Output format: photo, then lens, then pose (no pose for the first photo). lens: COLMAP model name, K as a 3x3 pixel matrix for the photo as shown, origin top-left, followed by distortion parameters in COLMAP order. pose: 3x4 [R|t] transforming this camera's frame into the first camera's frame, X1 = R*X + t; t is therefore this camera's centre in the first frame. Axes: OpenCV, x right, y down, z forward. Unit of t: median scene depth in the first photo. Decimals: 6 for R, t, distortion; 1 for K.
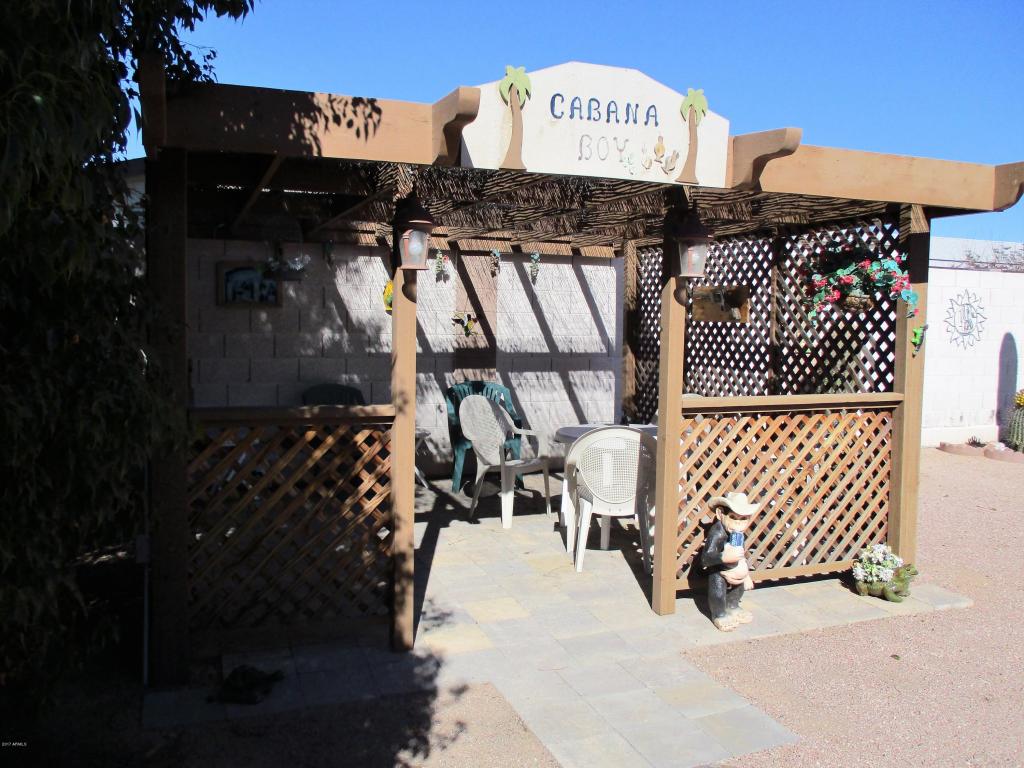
lens RADIAL K [[856.9, 0, 511.4], [0, 856.9, 383.7], [0, 0, 1]] dist [-0.005320, -0.003700]
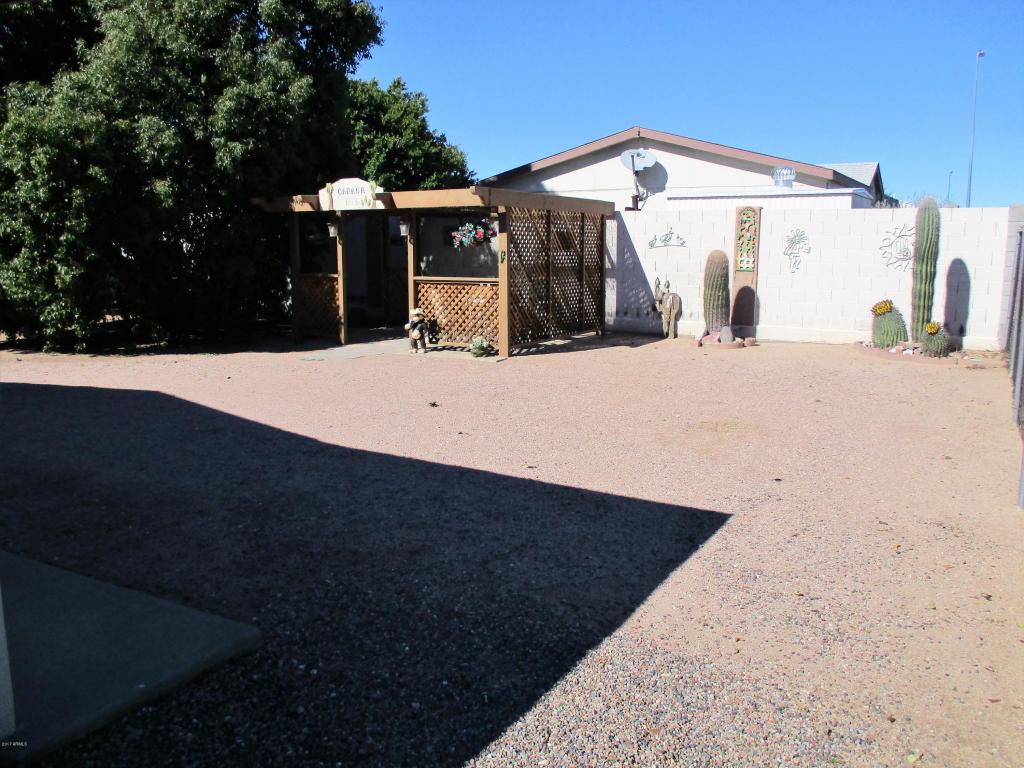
lens RADIAL K [[856.9, 0, 513.0], [0, 856.9, 383.6], [0, 0, 1]] dist [-0.005320, -0.003700]
pose [[0.636118, 0.111640, -0.763473, 1.580351], [-0.053763, 0.993486, 0.100479, 0.040217], [0.769716, -0.022870, 0.637976, -0.369169]]
